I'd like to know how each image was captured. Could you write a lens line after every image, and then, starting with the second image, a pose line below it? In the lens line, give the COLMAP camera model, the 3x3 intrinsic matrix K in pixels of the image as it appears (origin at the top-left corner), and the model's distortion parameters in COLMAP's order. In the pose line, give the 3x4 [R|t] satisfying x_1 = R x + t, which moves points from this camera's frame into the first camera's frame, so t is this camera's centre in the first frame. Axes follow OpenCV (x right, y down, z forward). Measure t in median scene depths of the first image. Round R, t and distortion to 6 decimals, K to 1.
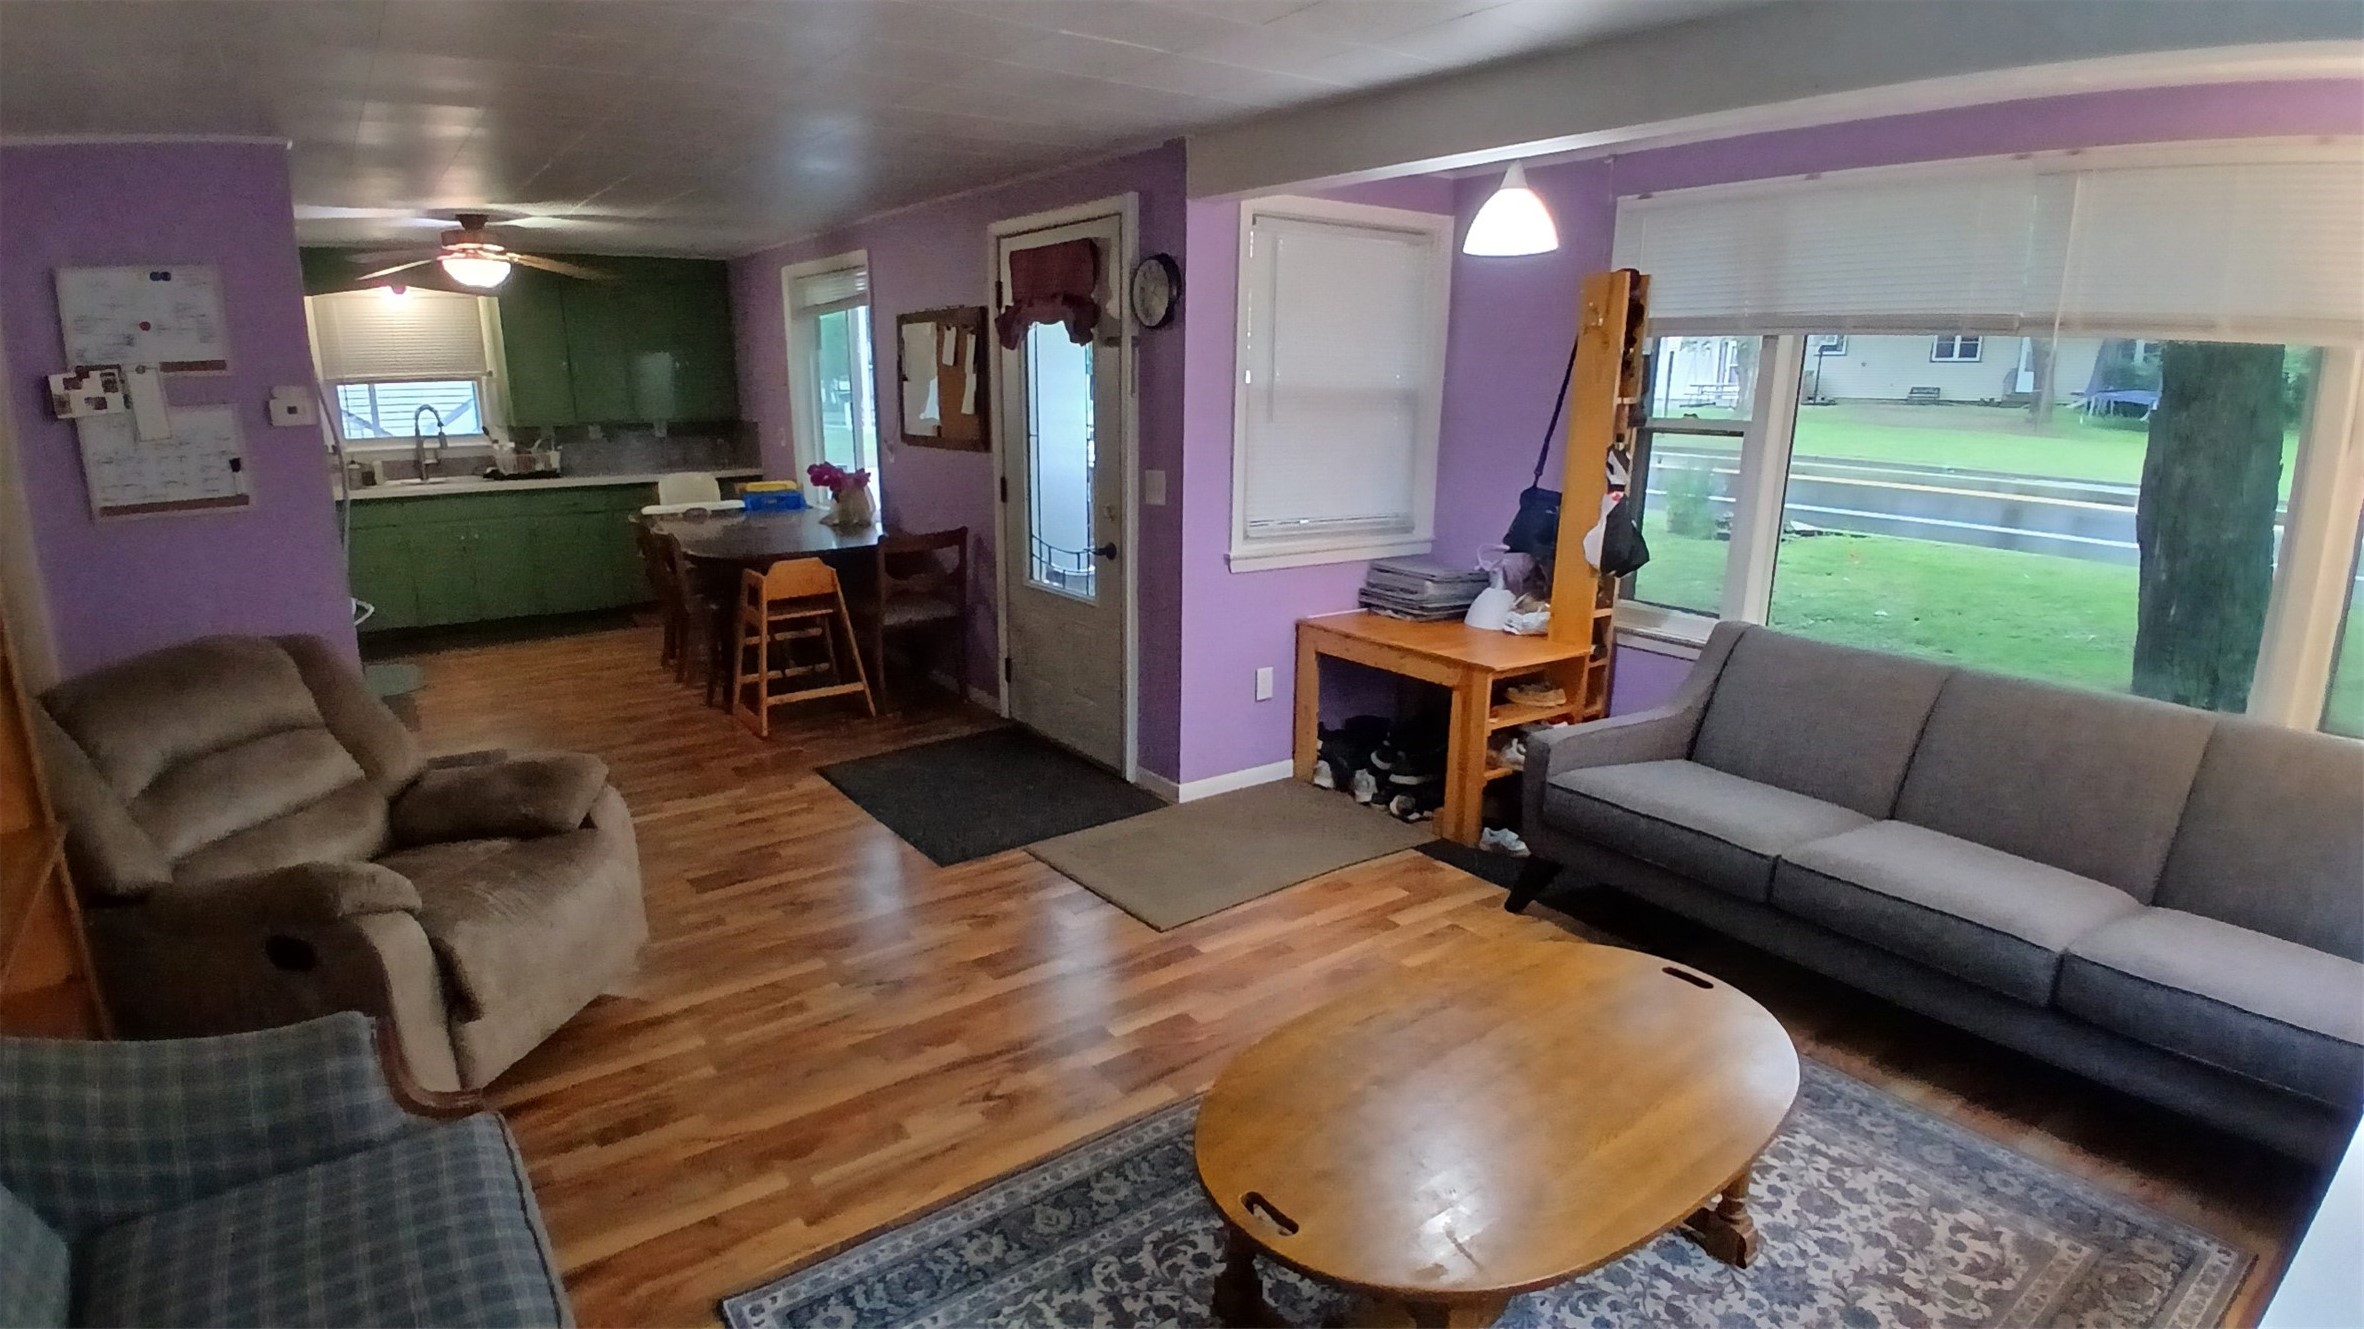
lens RADIAL K [[1191.7, 0, 1161.2], [0, 1191.7, 669.2], [0, 0, 1]] dist [0.001692, -0.000484]
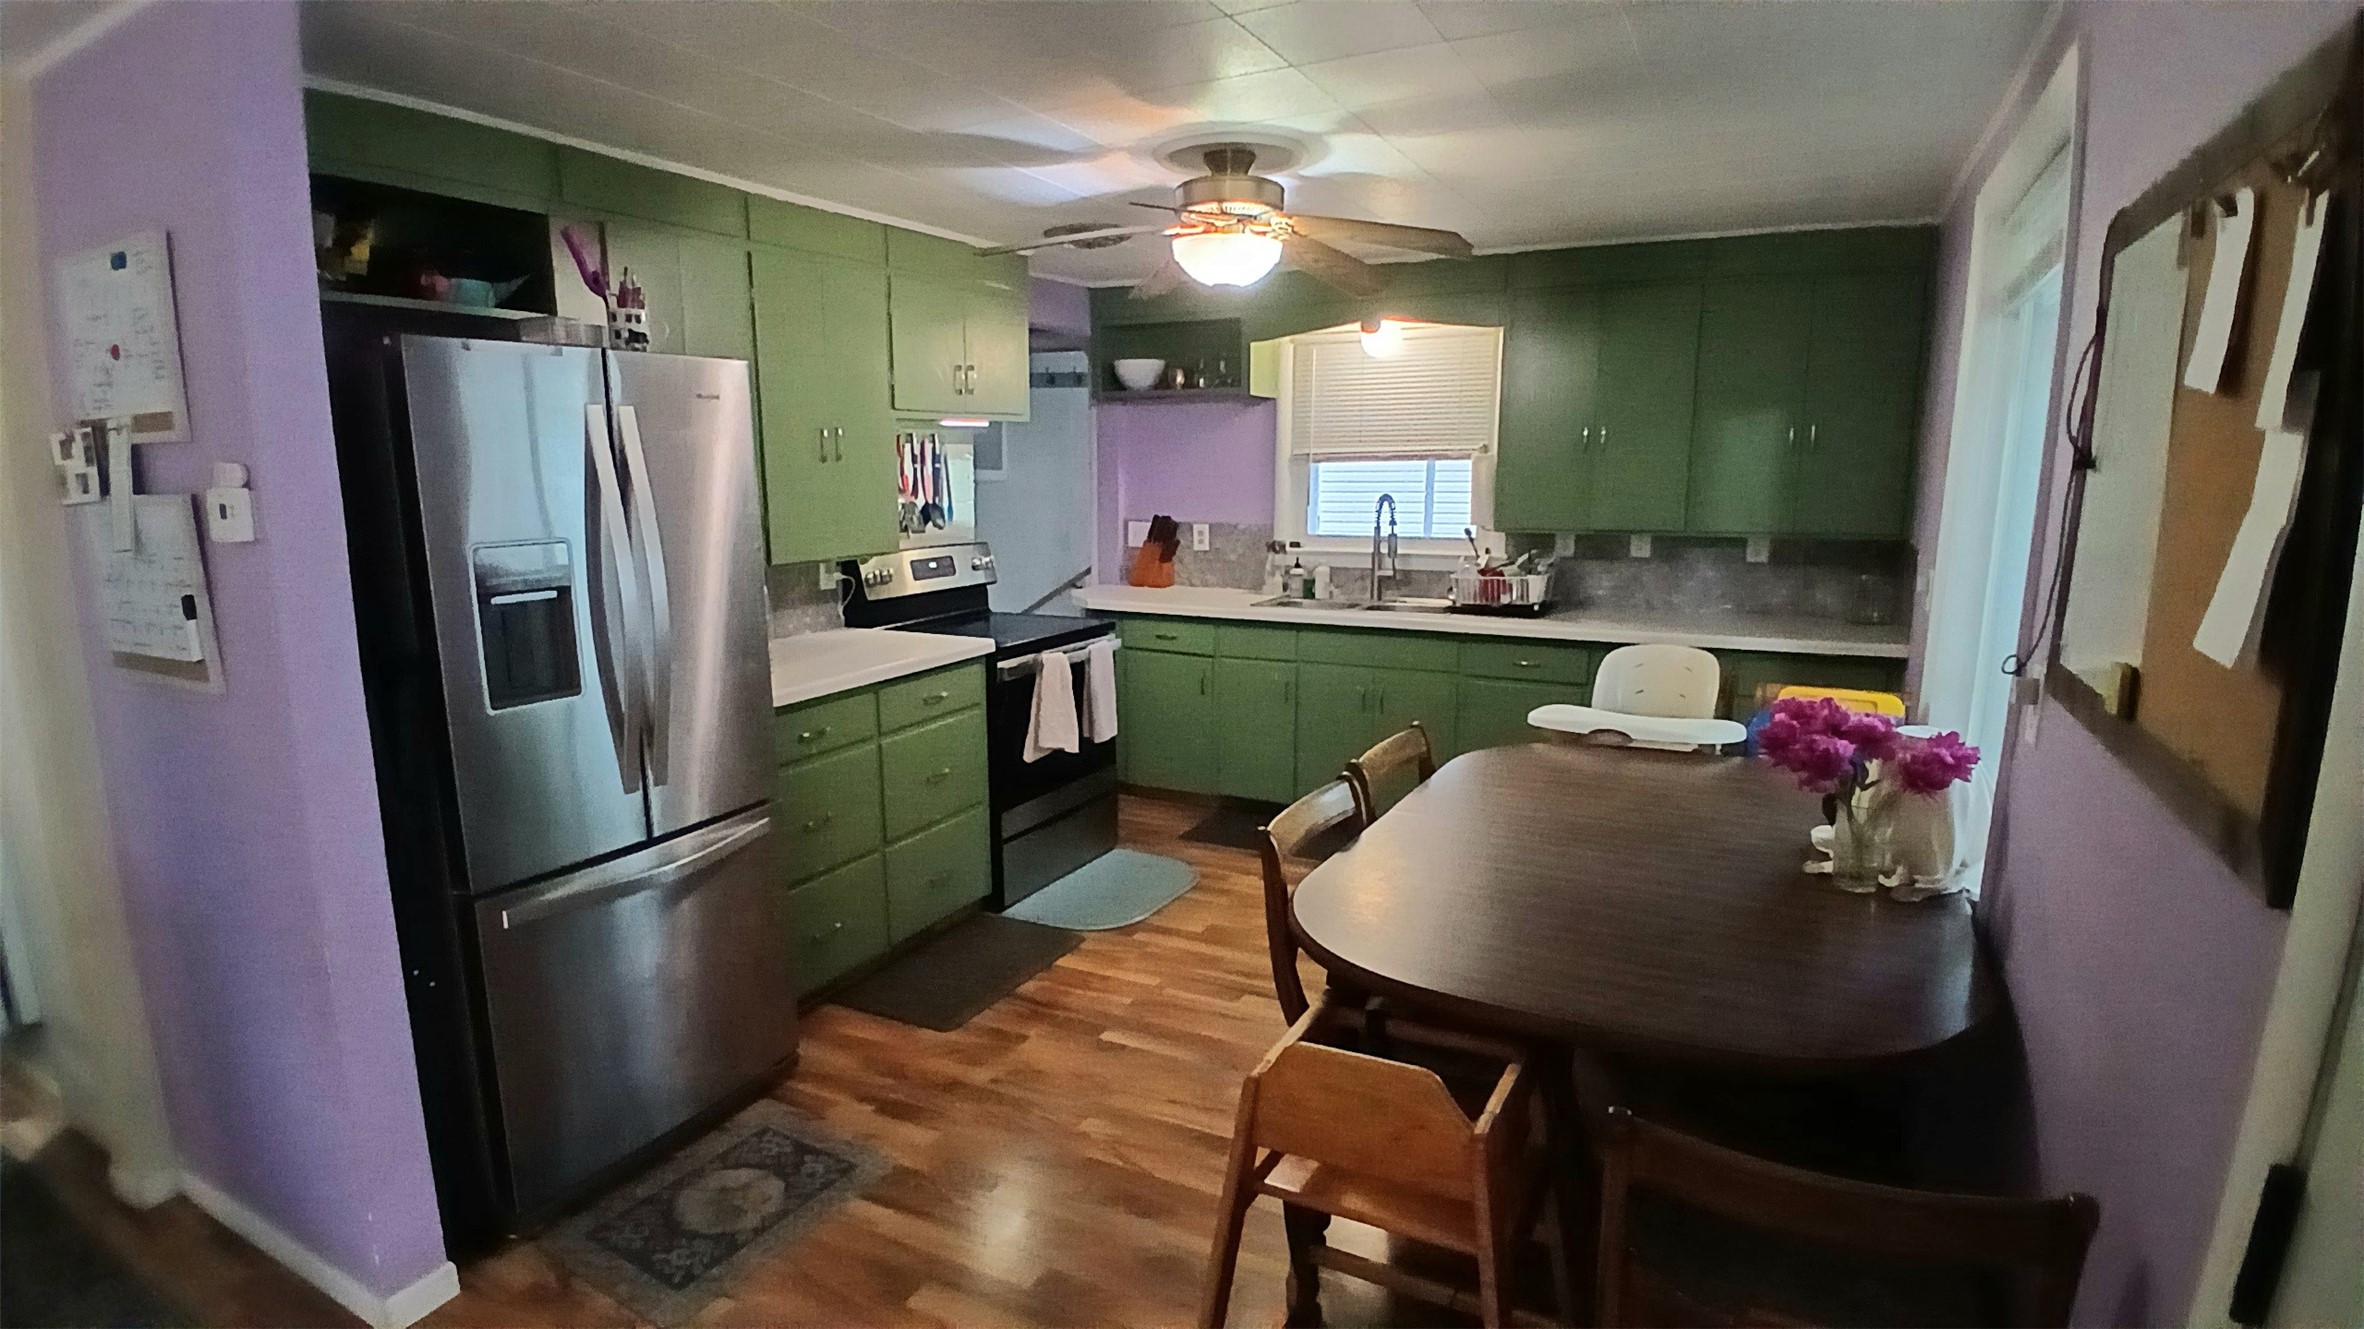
lens RADIAL K [[1191.7, 0, 1184.3], [0, 1191.7, 676.8], [0, 0, 1]] dist [0.001692, -0.000484]
pose [[0.447035, 0.168622, -0.878480, -0.072106], [-0.218325, 0.972939, 0.075653, -0.189182], [0.867464, 0.157974, 0.471752, 0.774979]]
